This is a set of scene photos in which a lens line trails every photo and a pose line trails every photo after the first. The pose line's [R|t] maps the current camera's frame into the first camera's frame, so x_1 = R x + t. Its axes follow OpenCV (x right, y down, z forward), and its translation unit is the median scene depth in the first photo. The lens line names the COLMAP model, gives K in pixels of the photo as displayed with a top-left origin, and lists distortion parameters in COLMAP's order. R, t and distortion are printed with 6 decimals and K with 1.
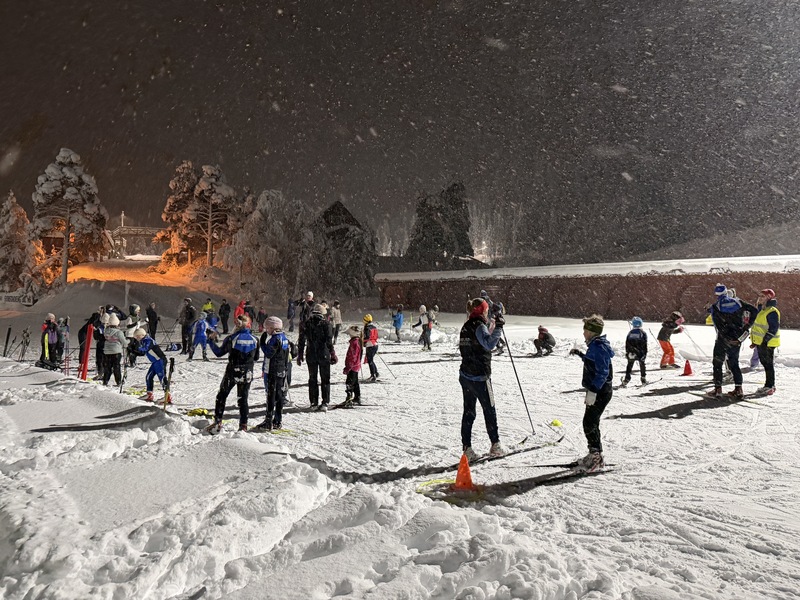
lens RADIAL K [[559.7, 0, 397.1], [0, 559.7, 305.9], [0, 0, 1]] dist [0.034576, -0.038694]
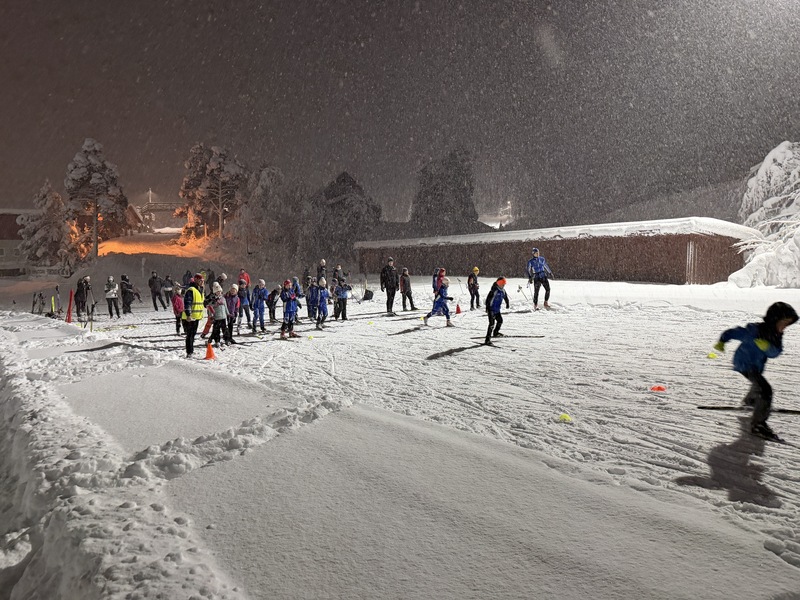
lens RADIAL K [[559.7, 0, 395.1], [0, 559.7, 305.8], [0, 0, 1]] dist [0.034576, -0.038694]
pose [[0.997253, -0.021386, -0.070917, 0.092213], [0.026044, 0.997517, 0.065429, -0.000253], [0.069341, -0.067097, 0.995334, -0.102425]]
